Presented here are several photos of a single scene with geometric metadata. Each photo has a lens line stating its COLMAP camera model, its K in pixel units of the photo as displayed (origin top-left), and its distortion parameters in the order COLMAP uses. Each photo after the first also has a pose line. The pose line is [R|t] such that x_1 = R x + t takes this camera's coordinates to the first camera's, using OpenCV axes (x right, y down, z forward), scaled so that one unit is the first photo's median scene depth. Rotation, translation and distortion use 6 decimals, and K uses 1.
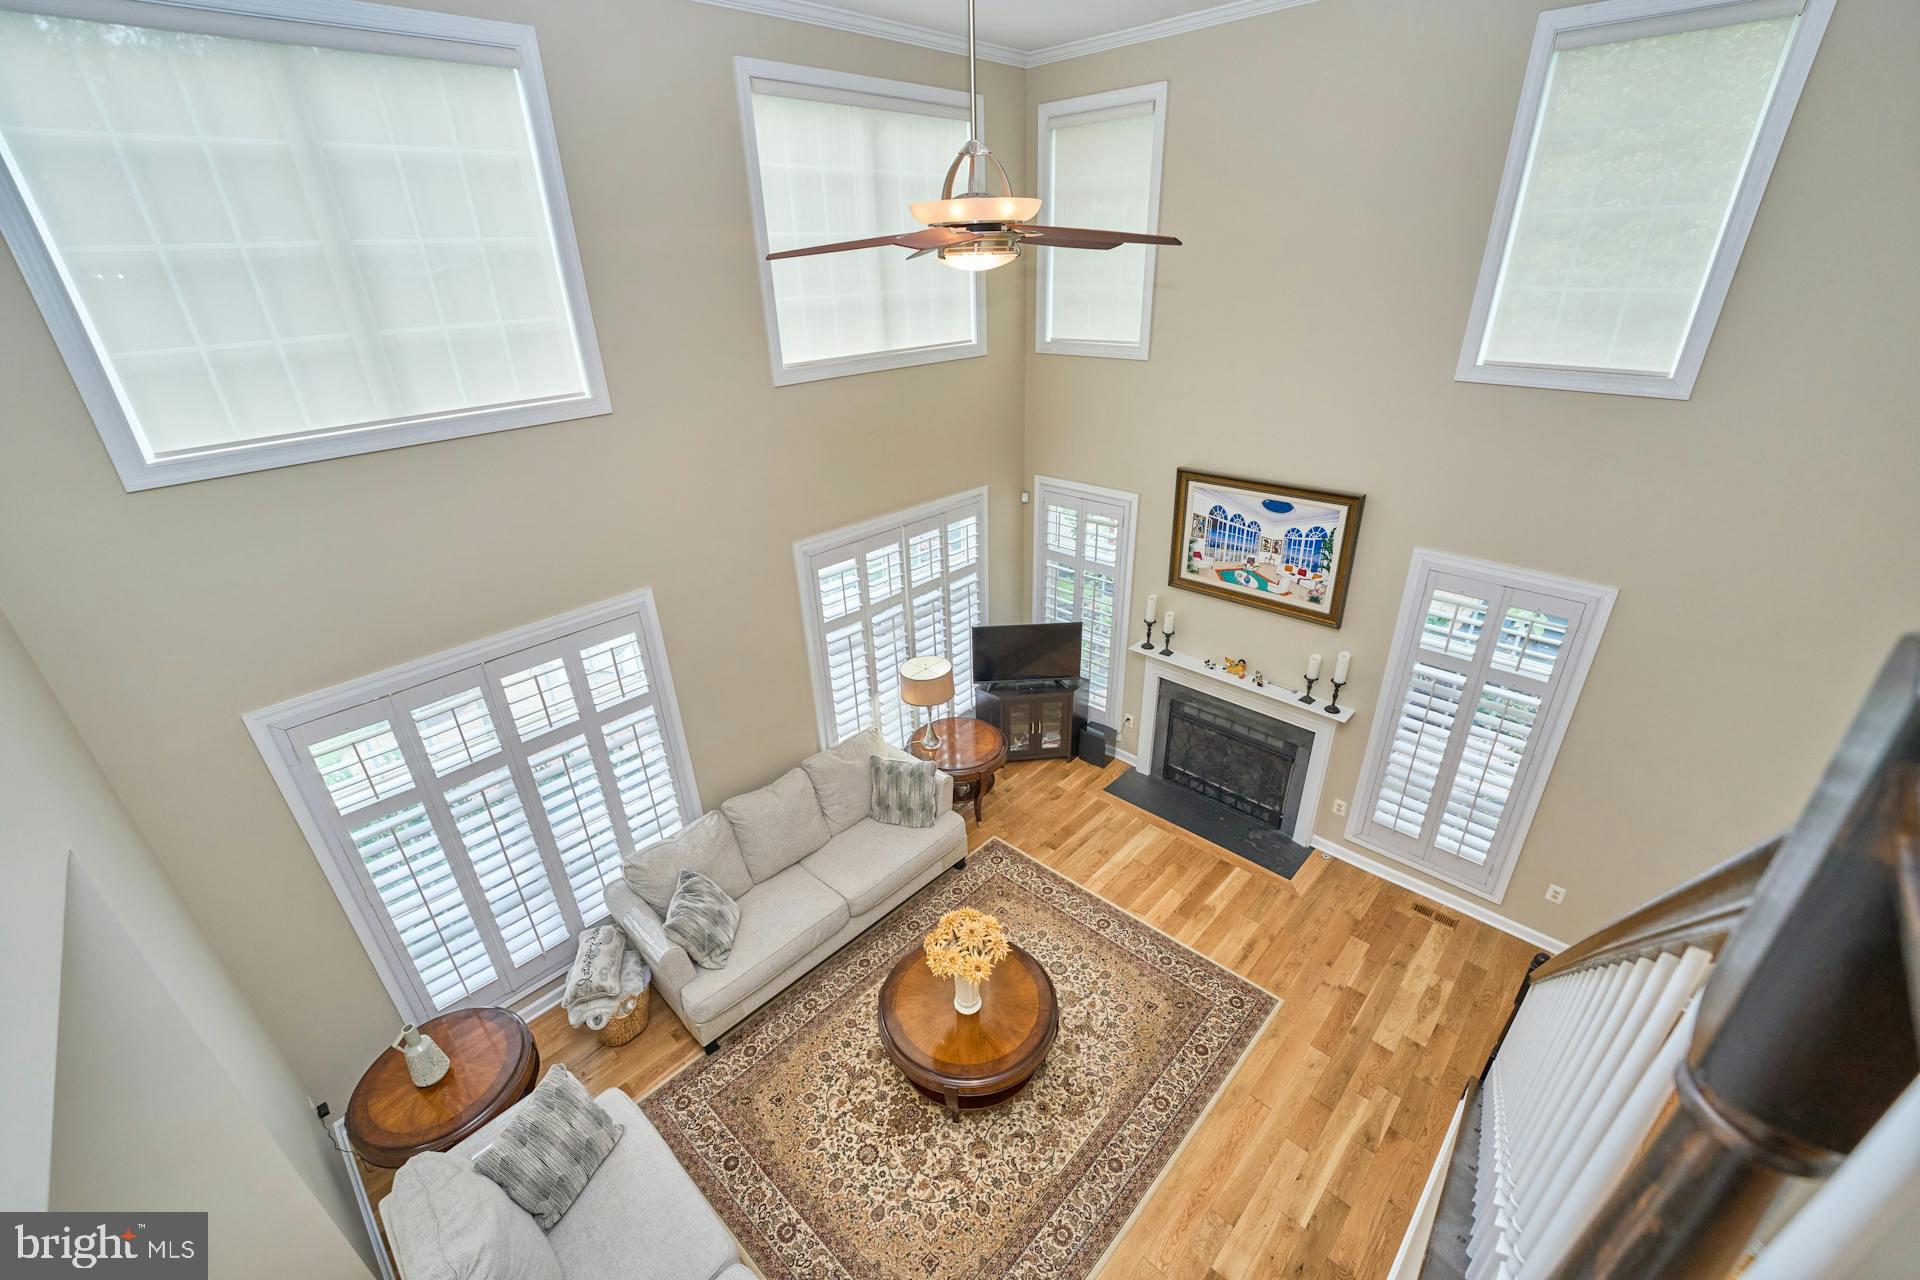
lens RADIAL K [[782.5, 0, 963.2], [0, 782.5, 652.4], [0, 0, 1]] dist [-0.020783, 0.001569]
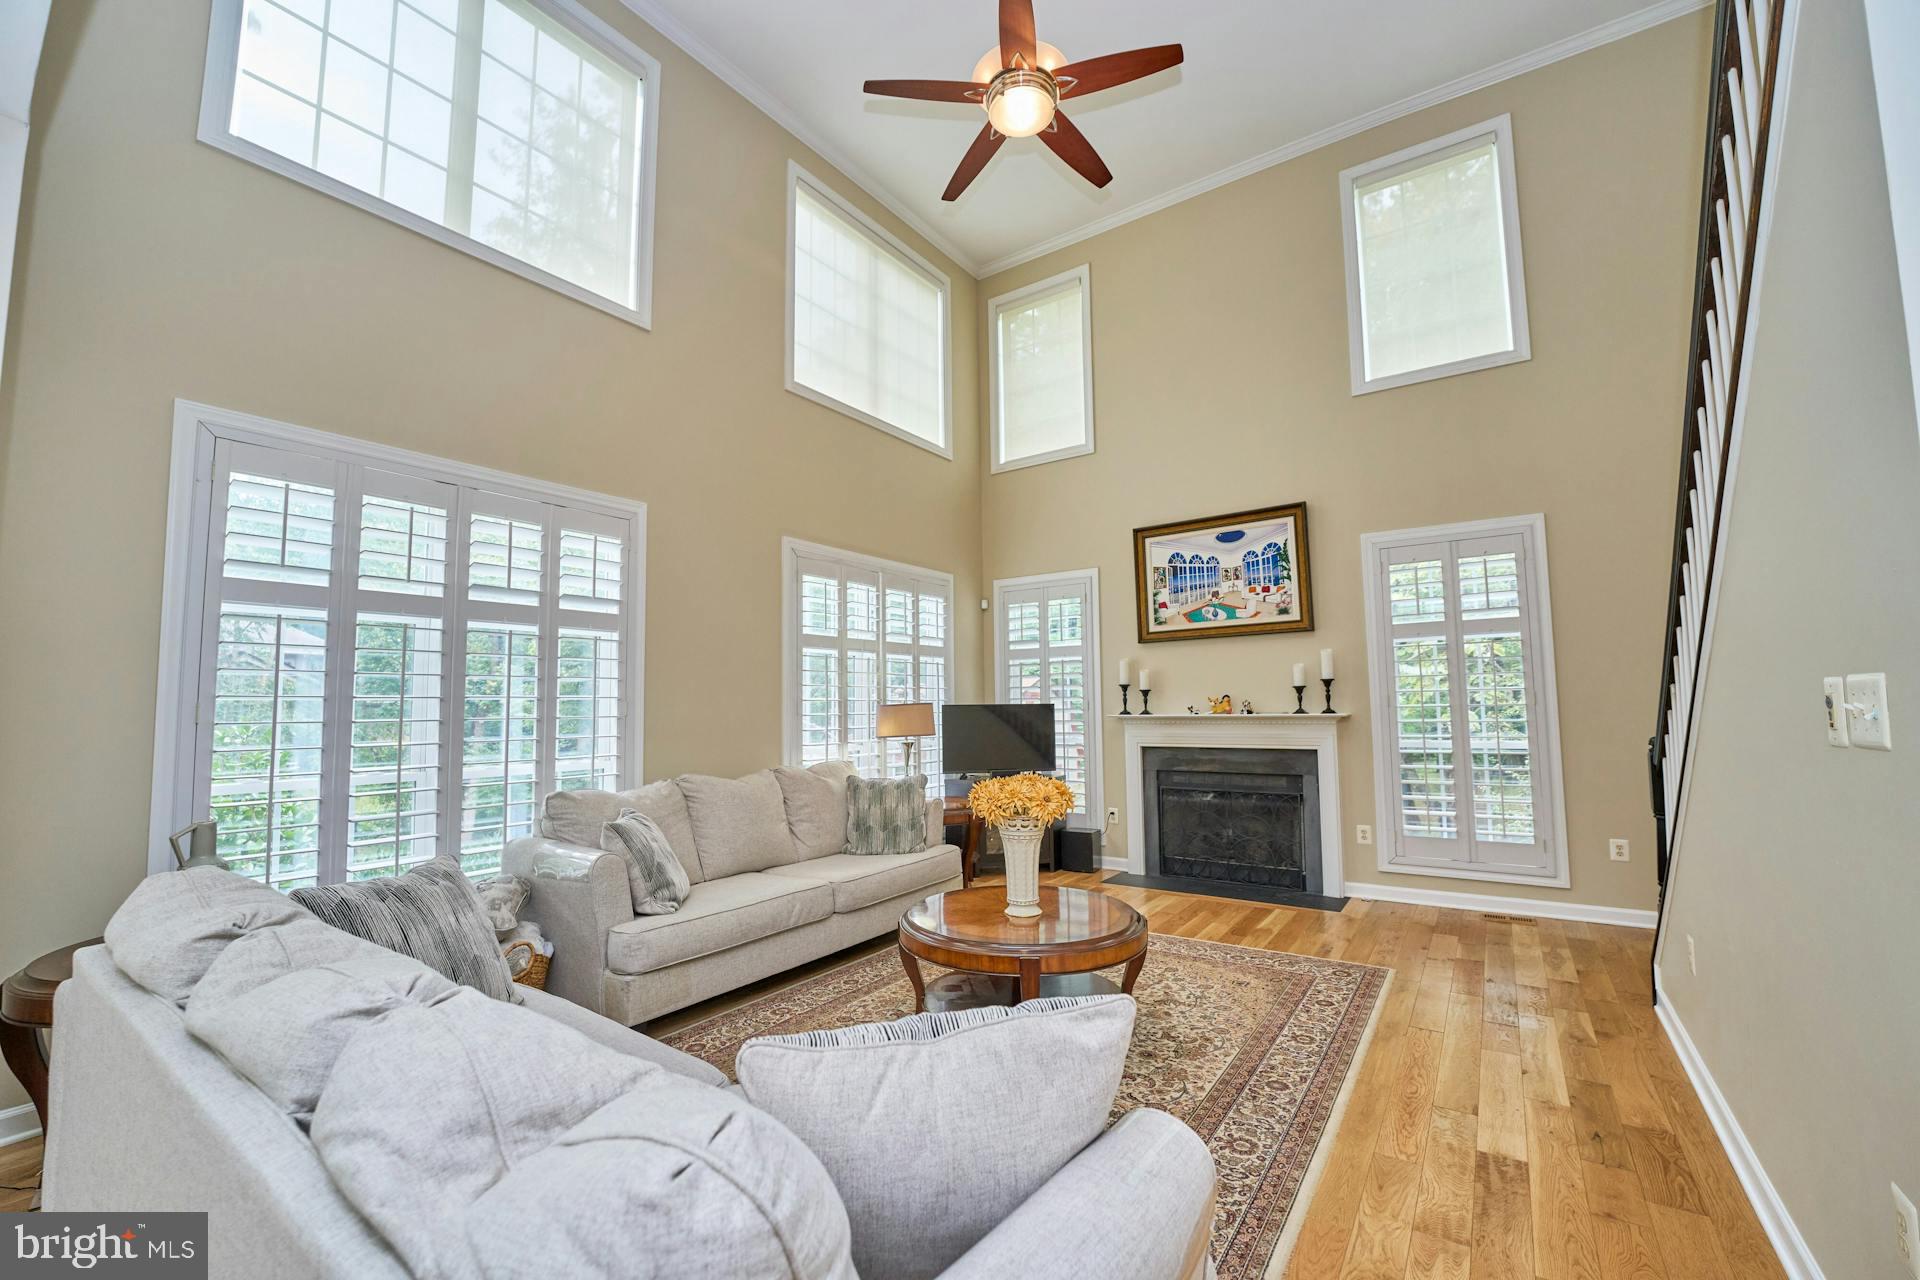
lens RADIAL K [[782.5, 0, 963.0], [0, 782.5, 647.1], [0, 0, 1]] dist [-0.020783, 0.001569]
pose [[0.987429, 0.027084, 0.155725, -0.140536], [0.058619, 0.852209, -0.519908, 0.500229], [-0.146791, 0.522500, 0.839908, 0.205354]]
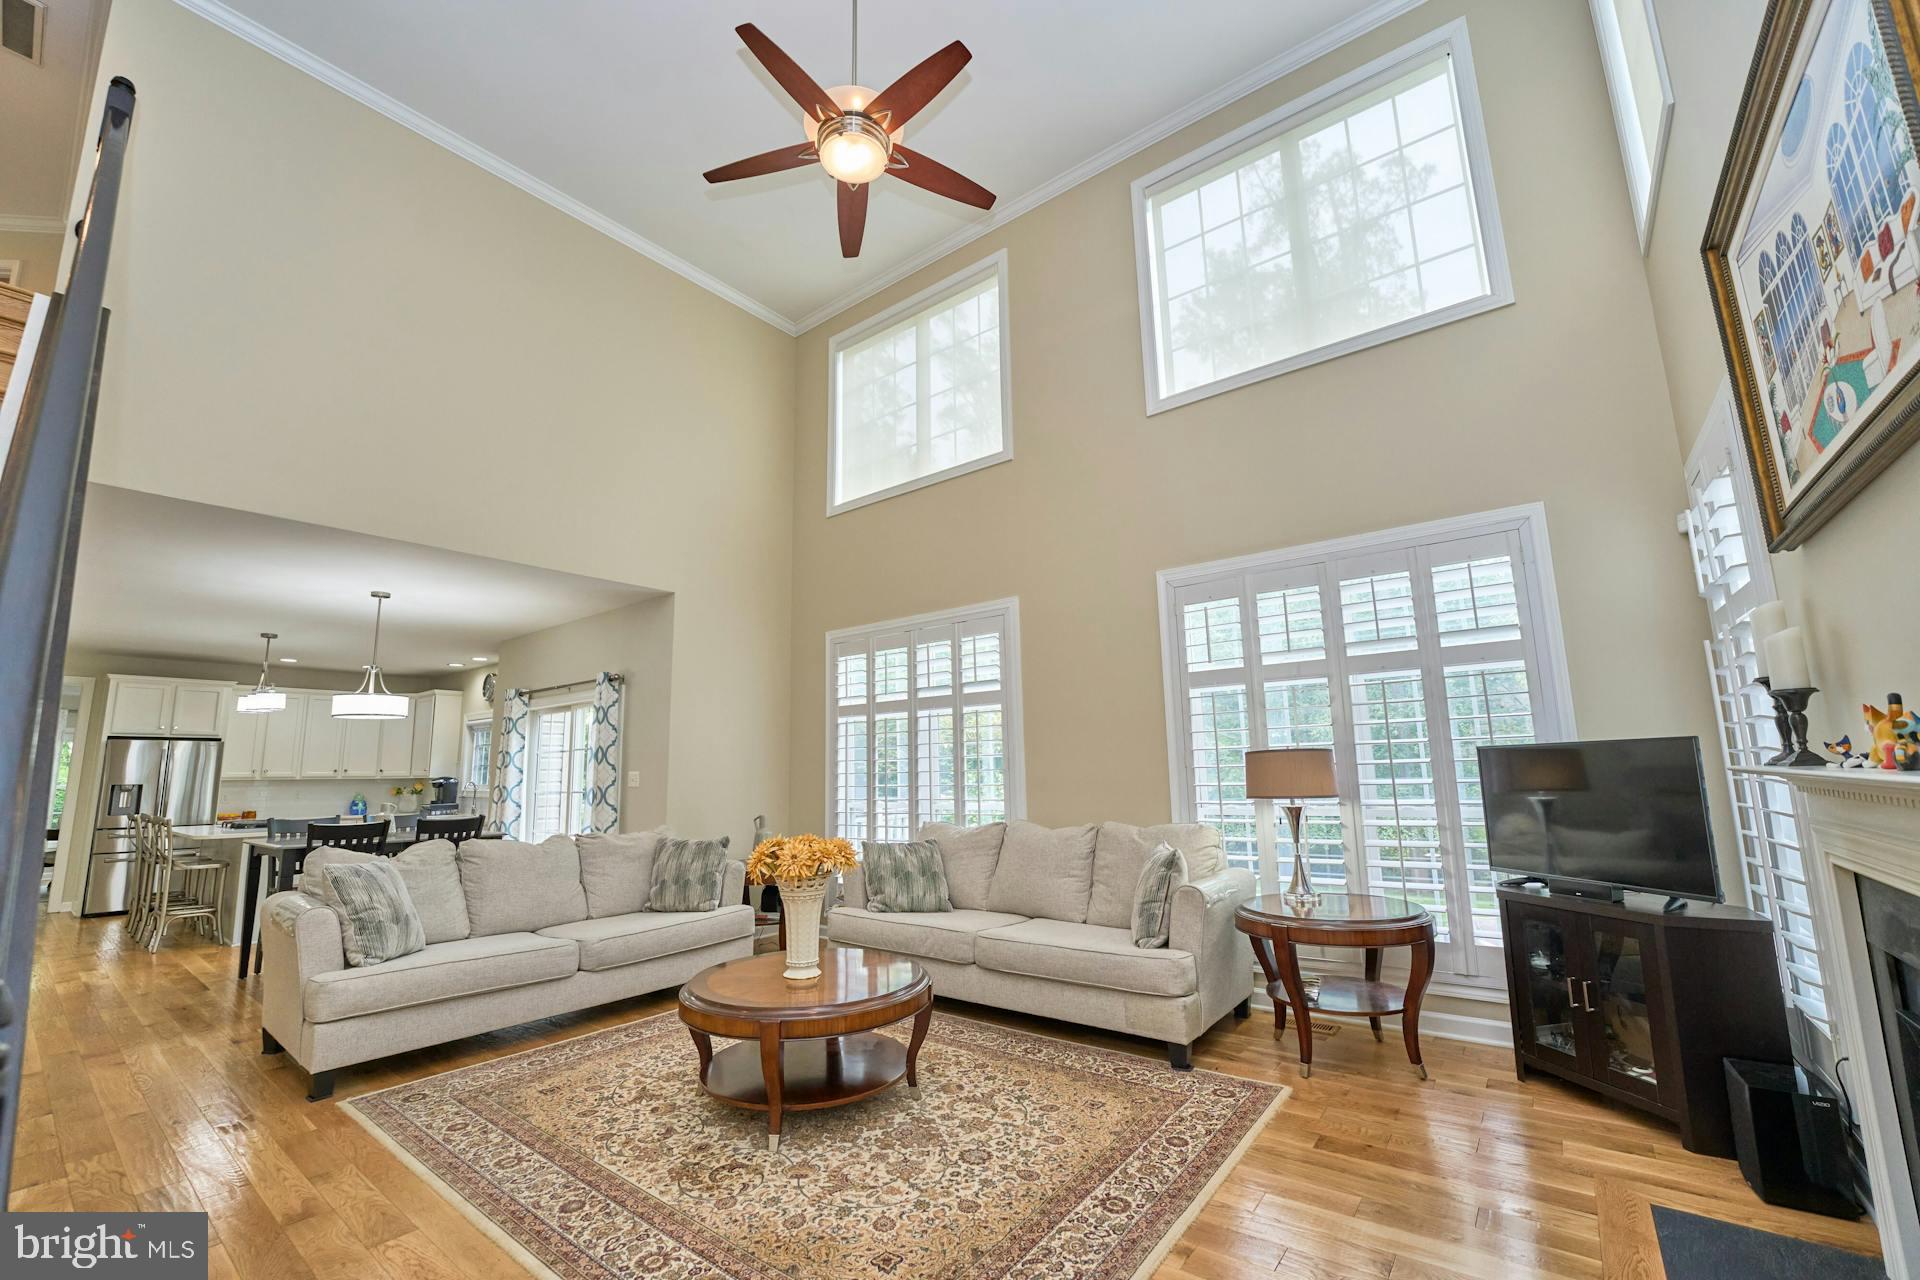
lens RADIAL K [[782.5, 0, 941.2], [0, 782.5, 646.3], [0, 0, 1]] dist [-0.020783, 0.001569]
pose [[0.084496, -0.133771, -0.987404, 0.640263], [-0.435705, 0.886230, -0.157349, 0.188023], [0.896115, 0.443512, 0.016598, 0.784624]]
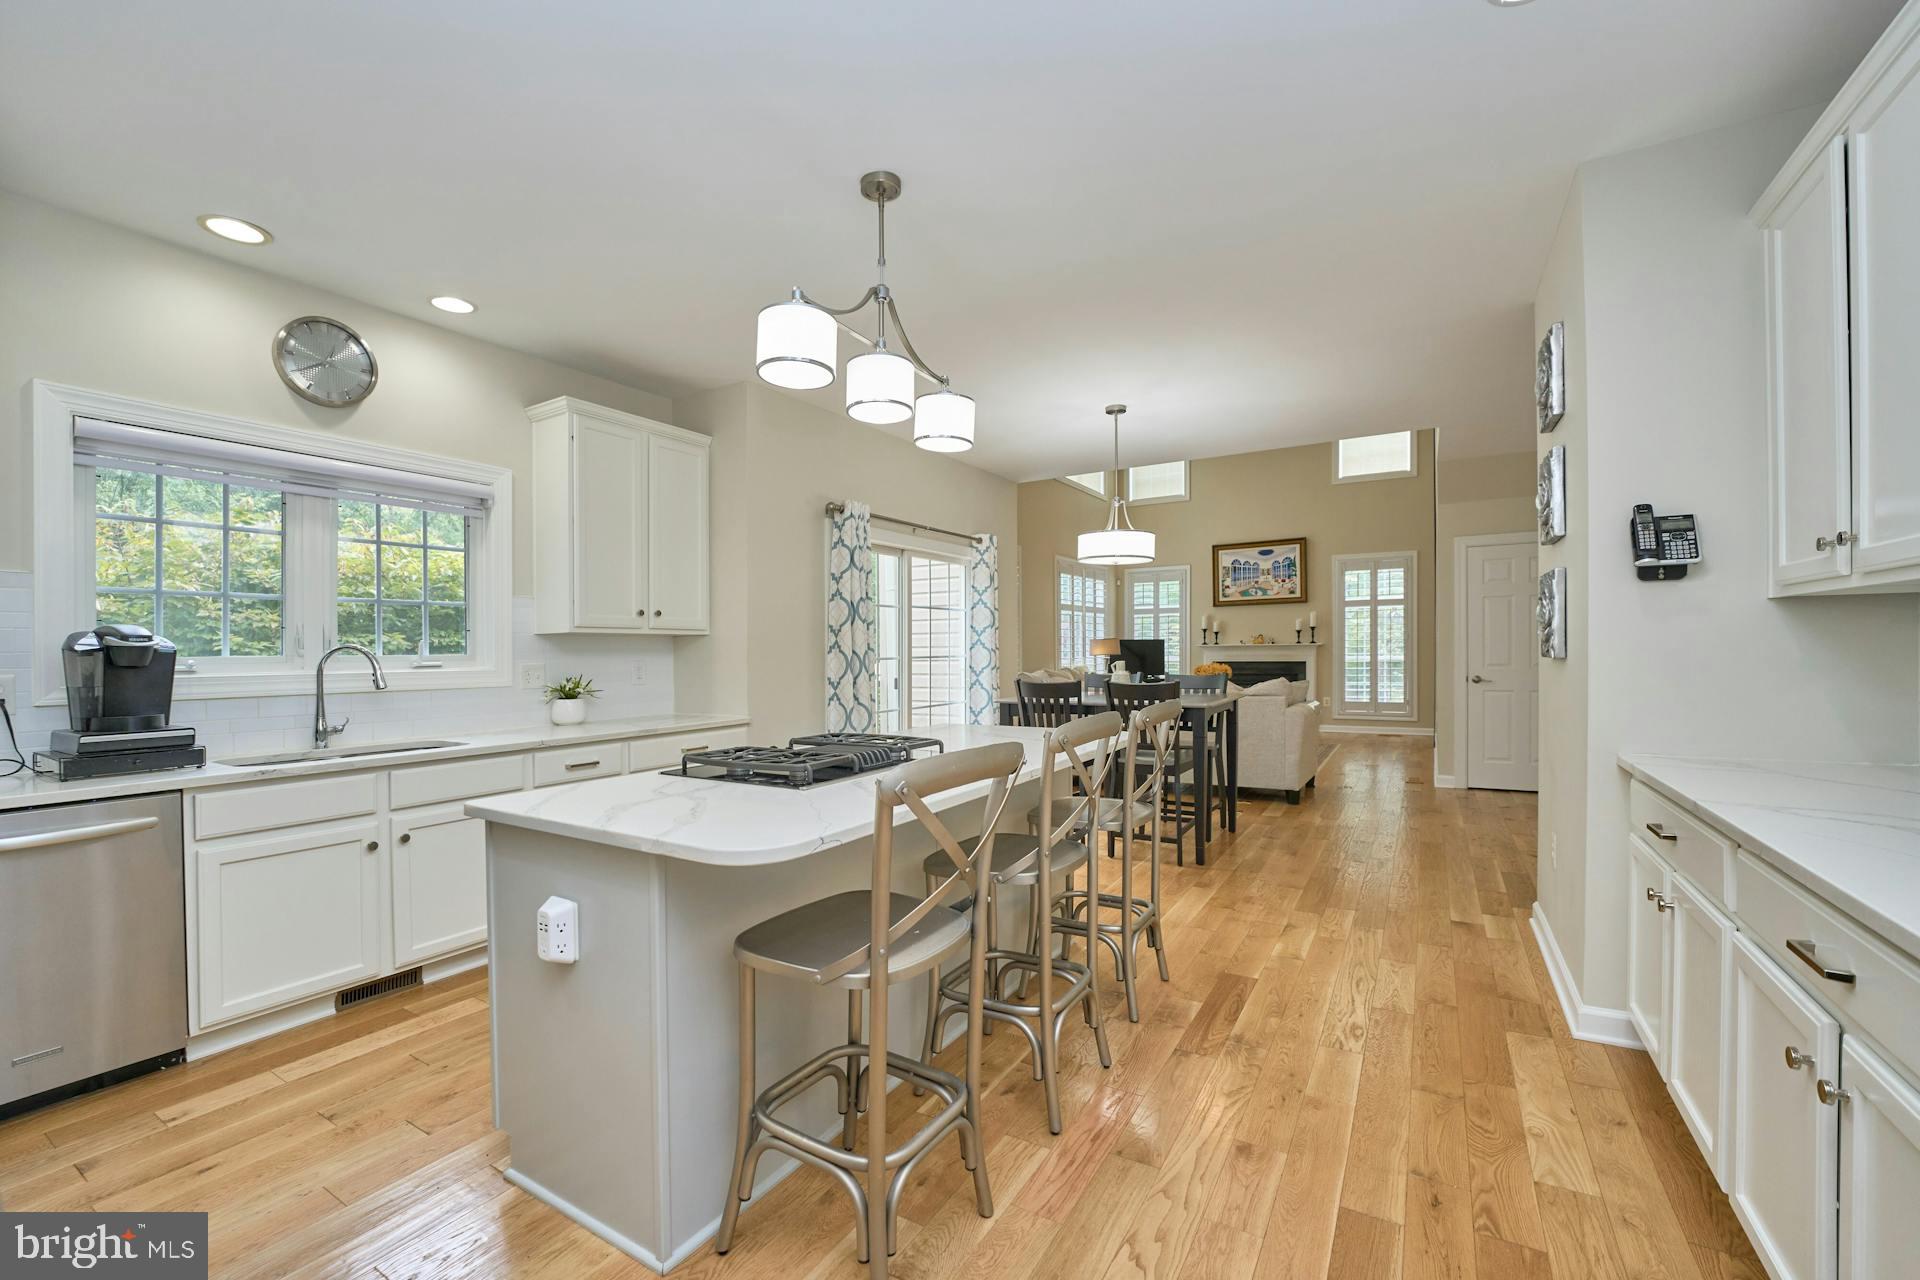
lens RADIAL K [[782.5, 0, 963.2], [0, 782.5, 669.0], [0, 0, 1]] dist [-0.020783, 0.001569]
pose [[0.975341, 0.009846, 0.220483, -0.865649], [0.086828, 0.901328, -0.424345, 0.928780], [-0.202905, 0.433025, 0.878247, -0.561860]]
